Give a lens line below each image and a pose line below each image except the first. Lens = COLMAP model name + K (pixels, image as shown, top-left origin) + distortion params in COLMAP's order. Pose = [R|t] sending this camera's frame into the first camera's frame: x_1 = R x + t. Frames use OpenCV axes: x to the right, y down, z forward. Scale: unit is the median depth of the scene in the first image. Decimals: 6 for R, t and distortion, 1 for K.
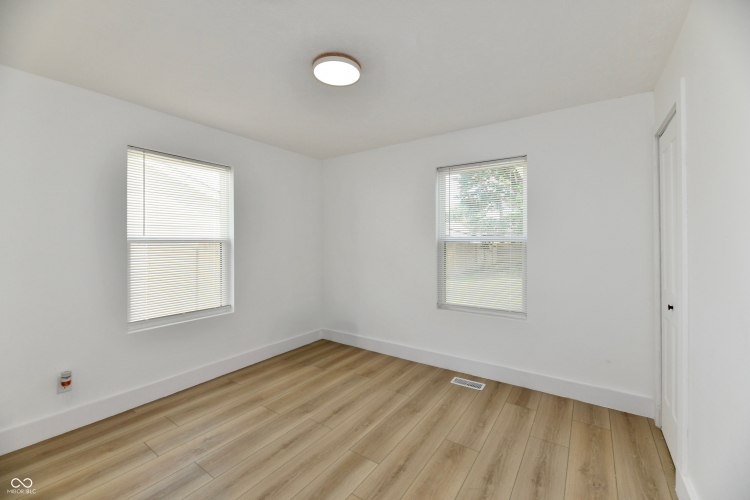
lens RADIAL K [[308.5, 0, 378.7], [0, 308.5, 241.5], [0, 0, 1]] dist [-0.005390, -0.000678]
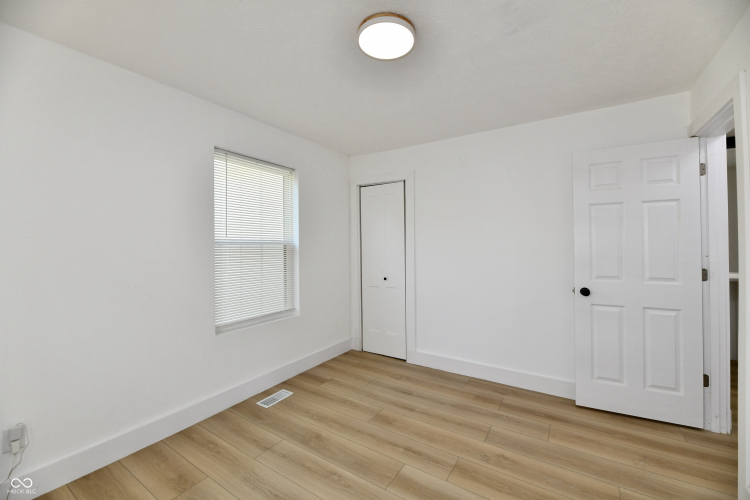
lens RADIAL K [[308.5, 0, 378.7], [0, 308.5, 241.5], [0, 0, 1]] dist [-0.005390, -0.000678]
pose [[-0.037920, 0.011460, 0.999215, -0.668363], [0.002885, 0.999931, -0.011359, -0.000111], [-0.999277, 0.002452, -0.037951, 0.737302]]
